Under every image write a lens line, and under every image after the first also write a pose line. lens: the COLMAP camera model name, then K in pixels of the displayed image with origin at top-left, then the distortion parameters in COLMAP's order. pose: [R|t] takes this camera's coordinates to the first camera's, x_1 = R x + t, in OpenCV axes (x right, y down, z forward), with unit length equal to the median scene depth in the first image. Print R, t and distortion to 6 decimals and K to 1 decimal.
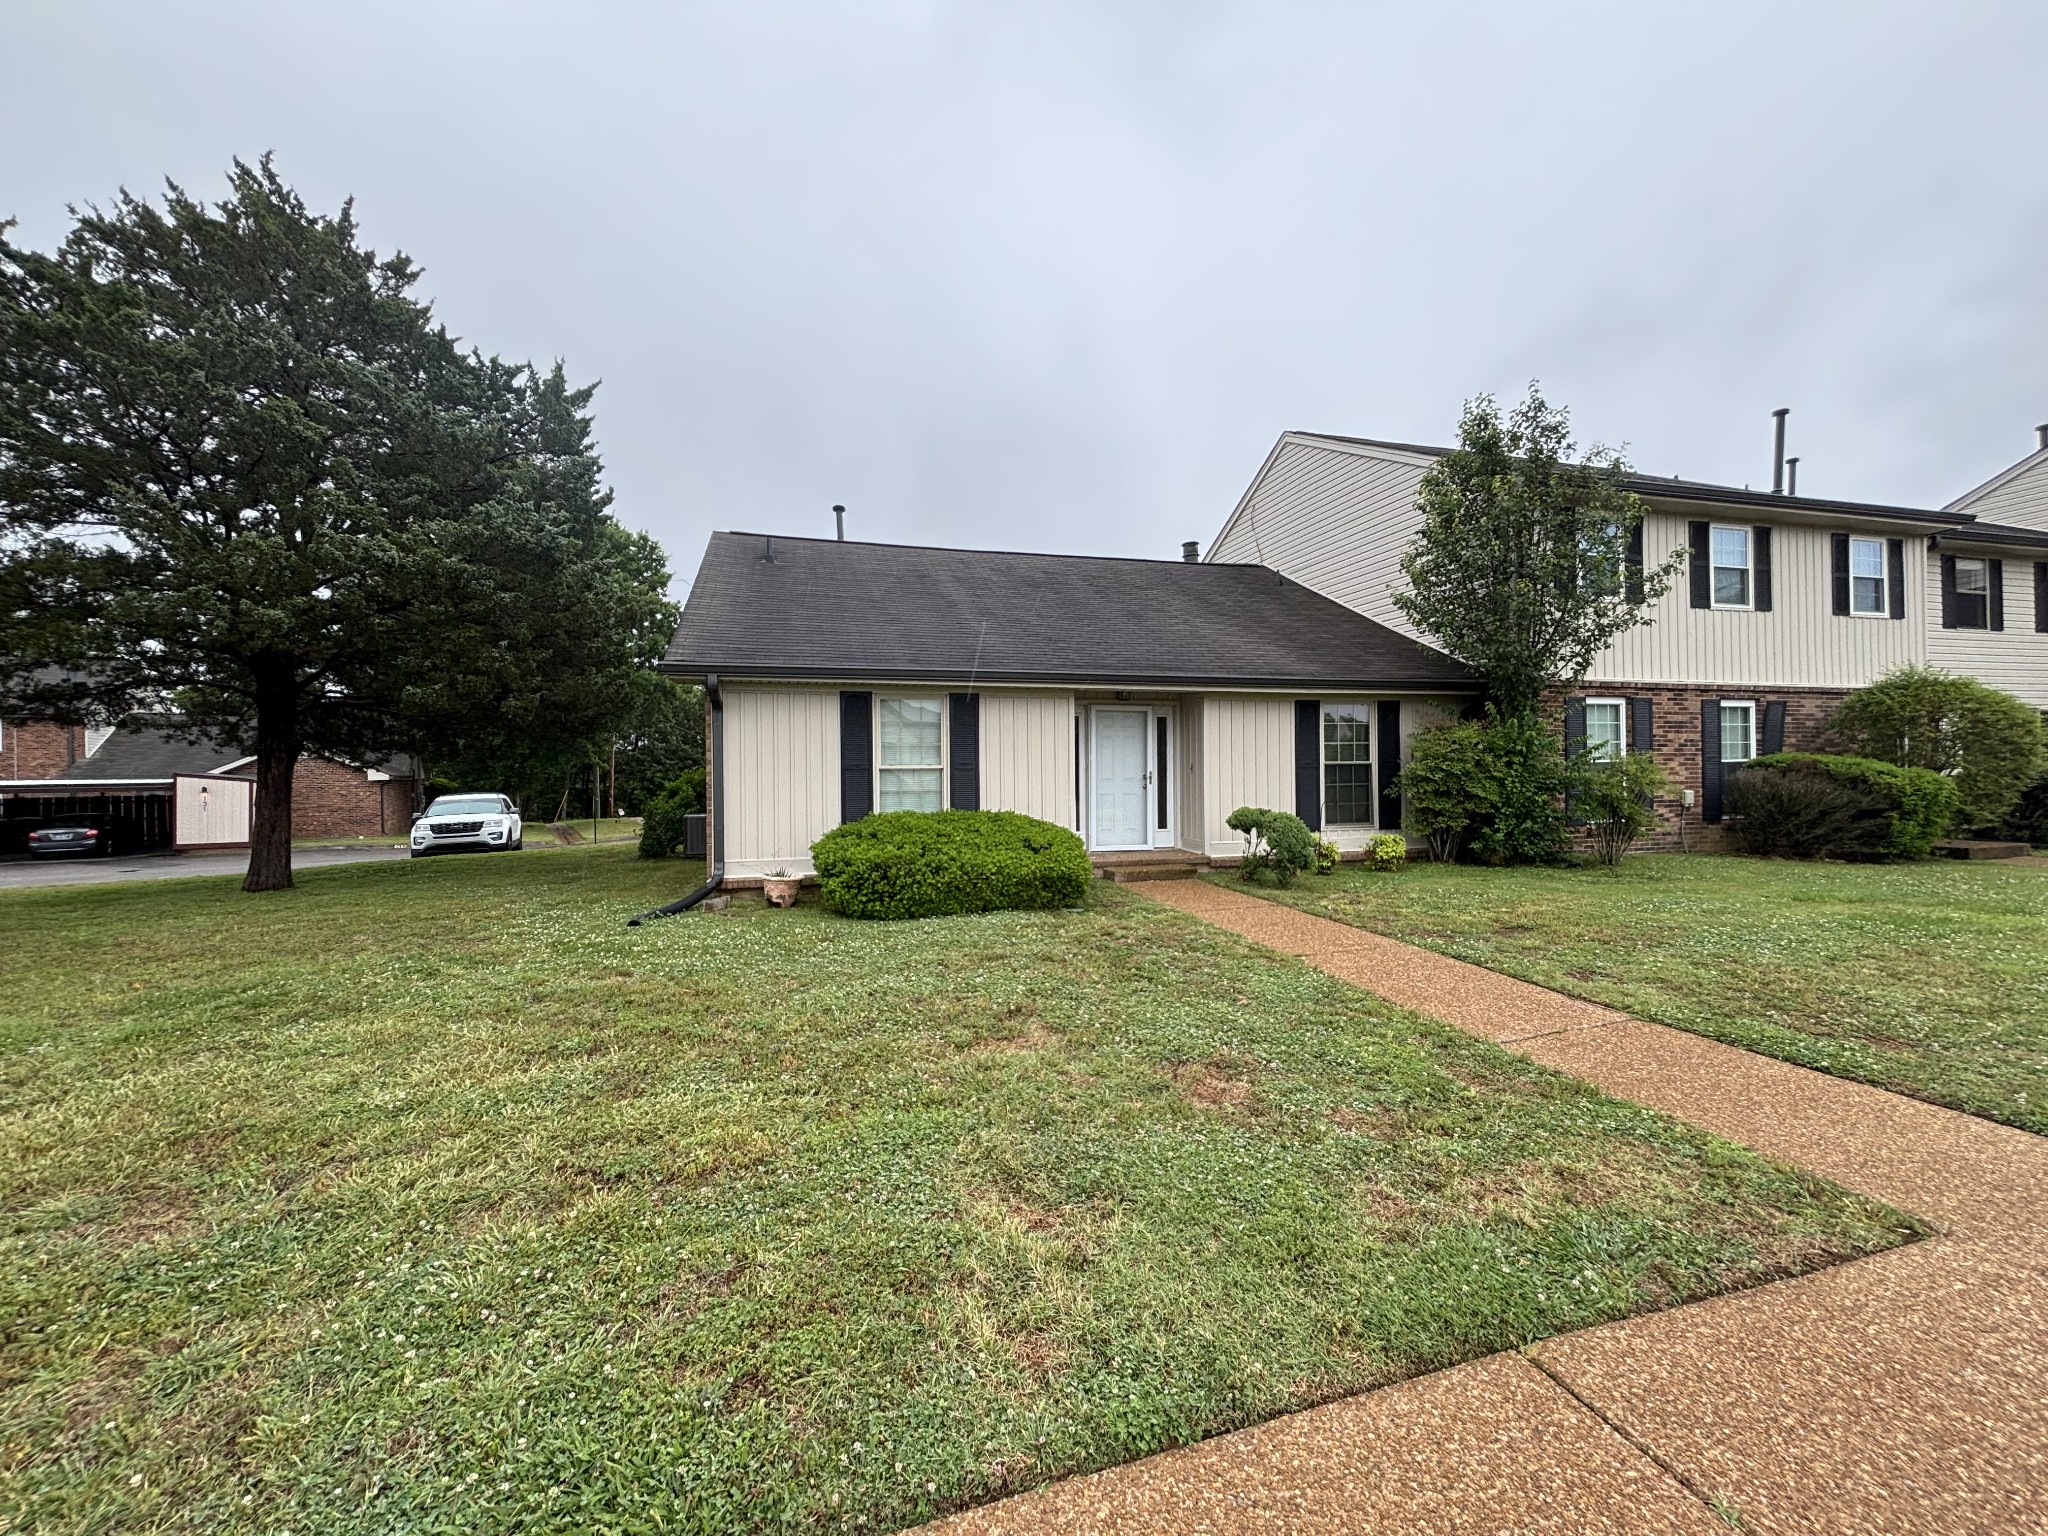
lens RADIAL K [[821.8, 0, 1027.5], [0, 821.8, 757.8], [0, 0, 1]] dist [0.000880, -0.000285]
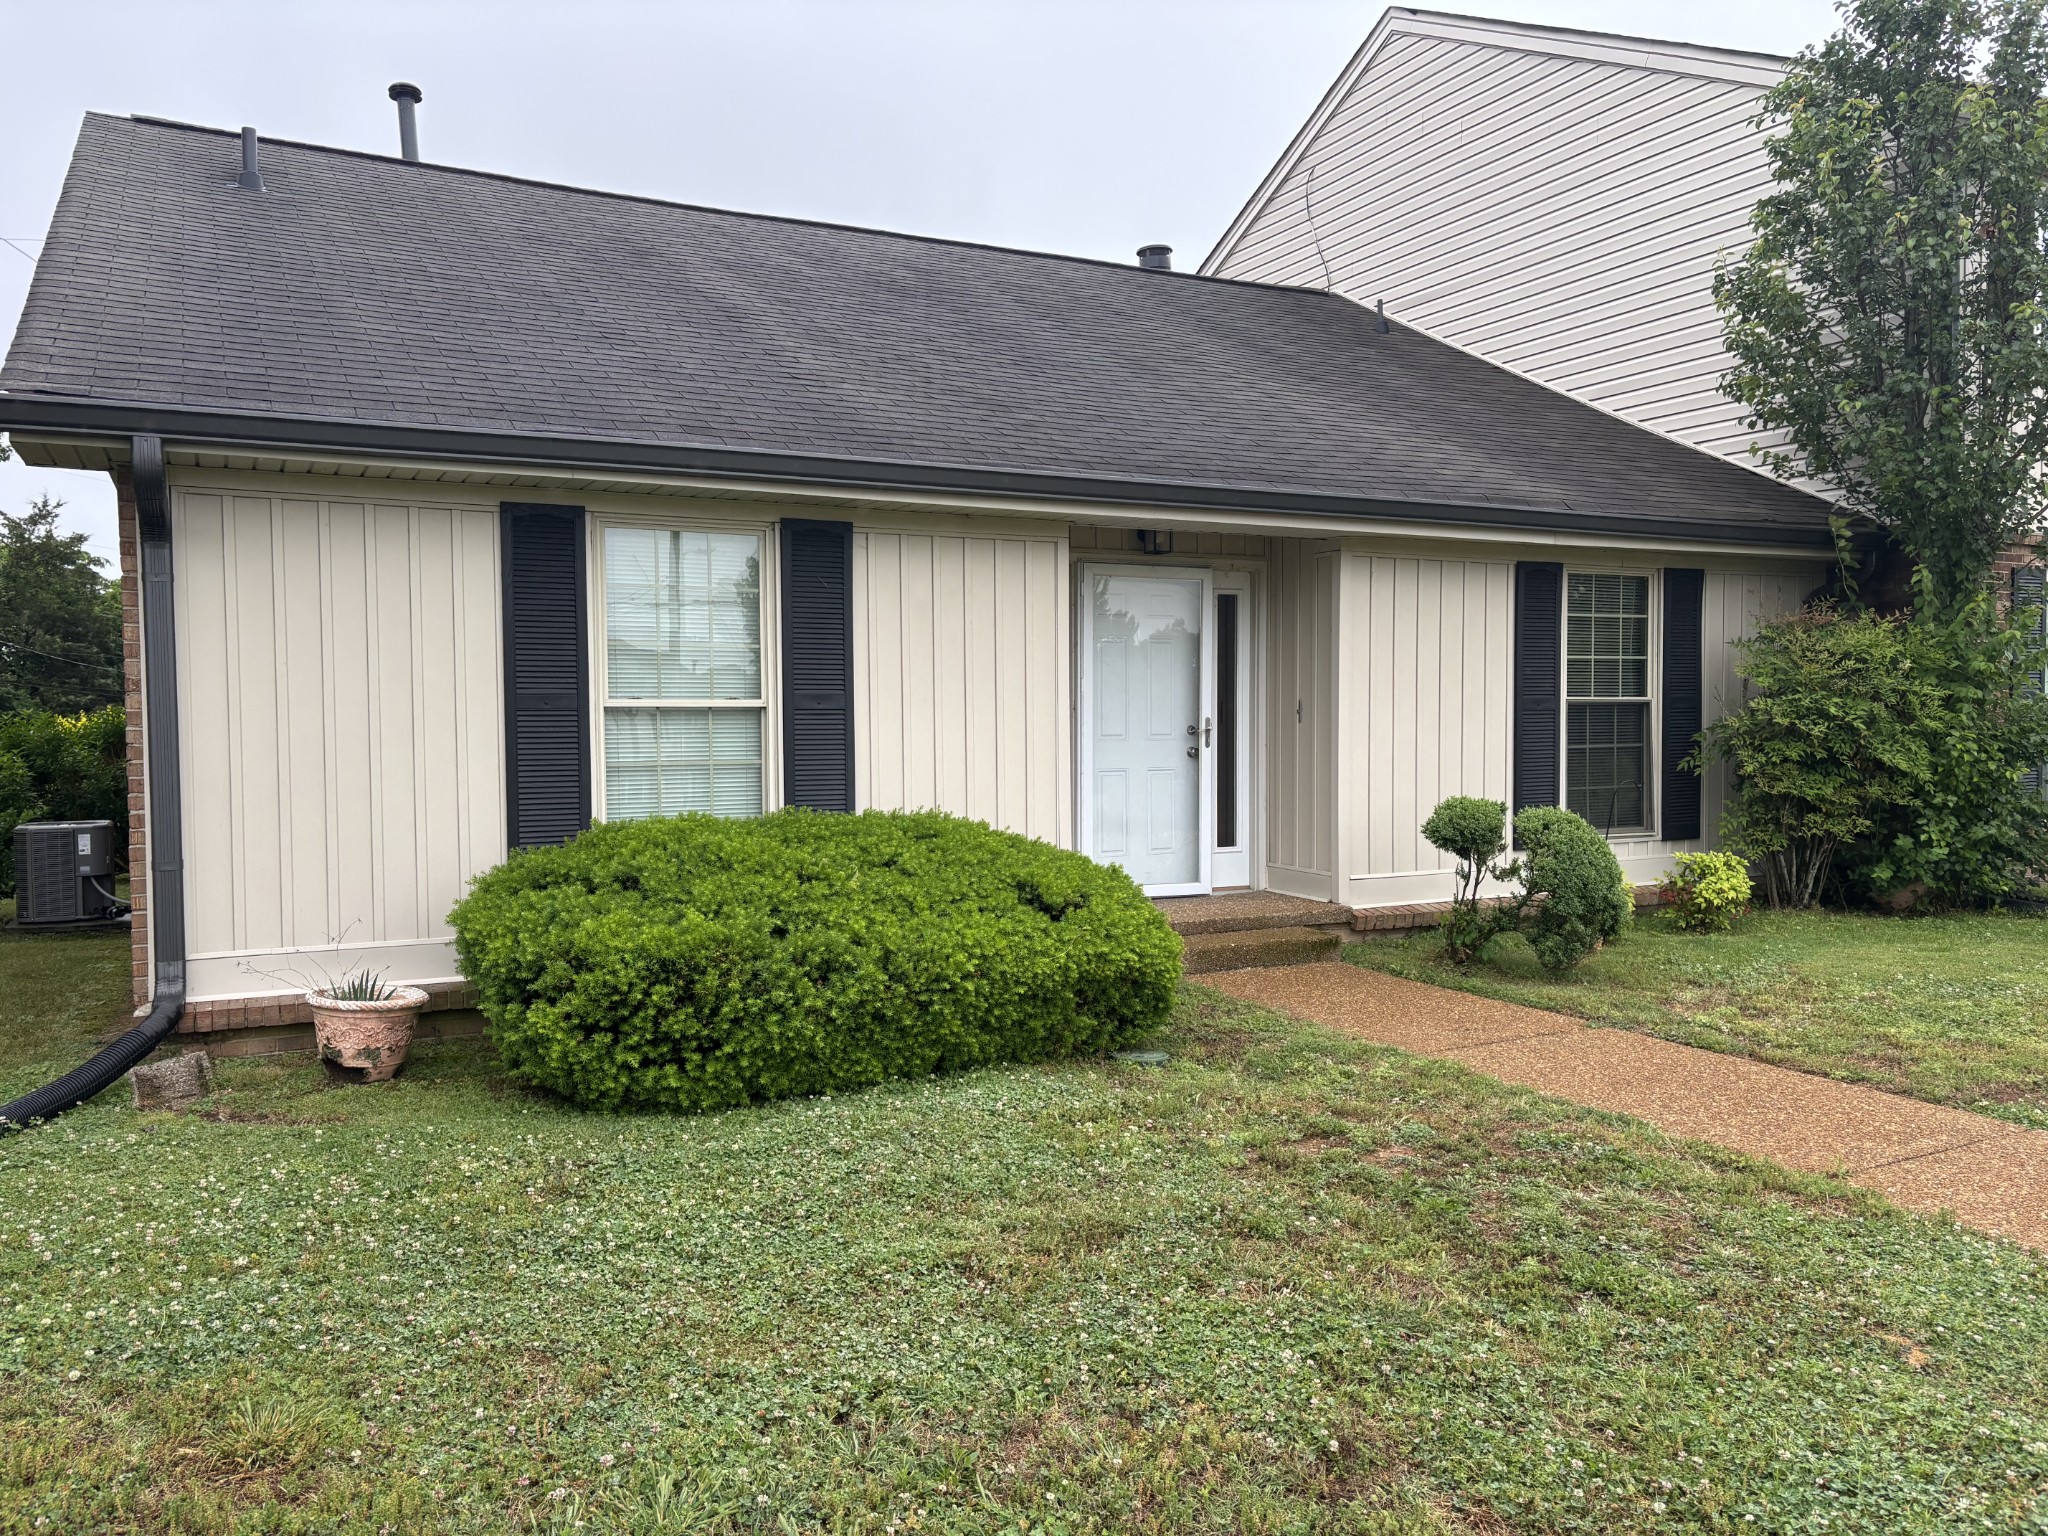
lens RADIAL K [[1548.4, 0, 1025.6], [0, 1548.4, 772.5], [0, 0, 1]] dist [0.002557, 0.000459]
pose [[0.979153, -0.004816, 0.203065, -0.131036], [-0.004832, 0.998884, 0.046992, 0.008778], [-0.203065, -0.046994, 0.978037, 0.232007]]
